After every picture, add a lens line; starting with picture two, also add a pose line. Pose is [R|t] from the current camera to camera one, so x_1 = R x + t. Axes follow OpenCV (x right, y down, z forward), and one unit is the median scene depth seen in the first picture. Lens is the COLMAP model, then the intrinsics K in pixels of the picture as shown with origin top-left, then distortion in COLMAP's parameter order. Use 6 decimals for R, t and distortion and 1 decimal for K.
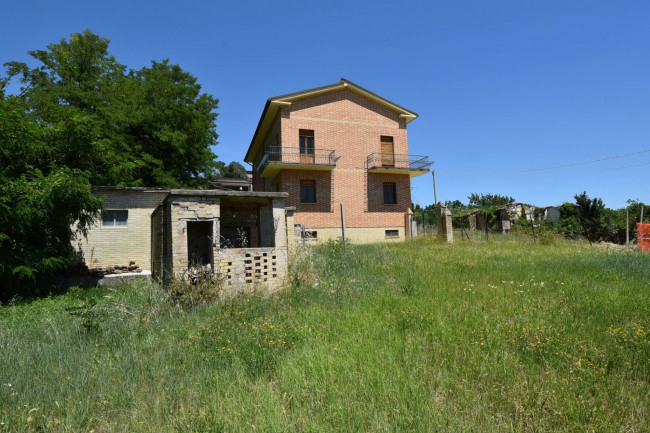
lens RADIAL K [[342.0, 0, 328.1], [0, 342.0, 210.4], [0, 0, 1]] dist [-0.000870, -0.010316]
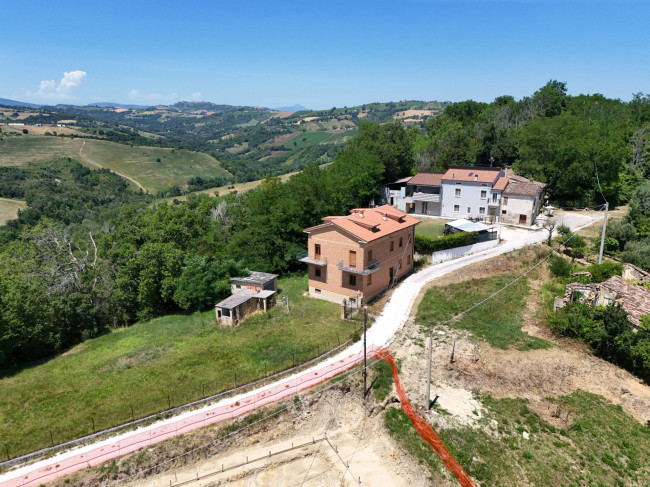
lens RADIAL K [[478.3, 0, 325.1], [0, 478.3, 241.4], [0, 0, 1]] dist [0.069742, -0.061684]
pose [[0.559487, 0.239115, -0.793598, 2.311499], [0.075346, 0.938845, 0.335997, -1.244248], [0.825407, -0.247780, 0.507255, -0.464868]]
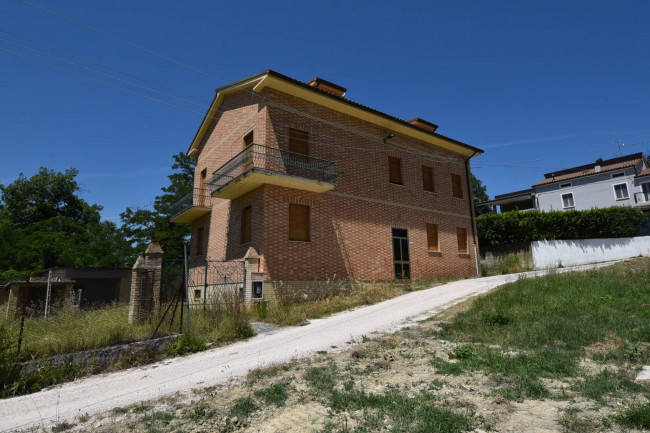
lens RADIAL K [[366.7, 0, 326.0], [0, 366.7, 215.8], [0, 0, 1]] dist [0.002821, -0.004906]
pose [[0.300495, -0.162292, -0.939875, 0.885320], [0.115354, 0.984367, -0.133094, 0.037246], [0.946782, -0.068425, 0.314518, 0.987830]]
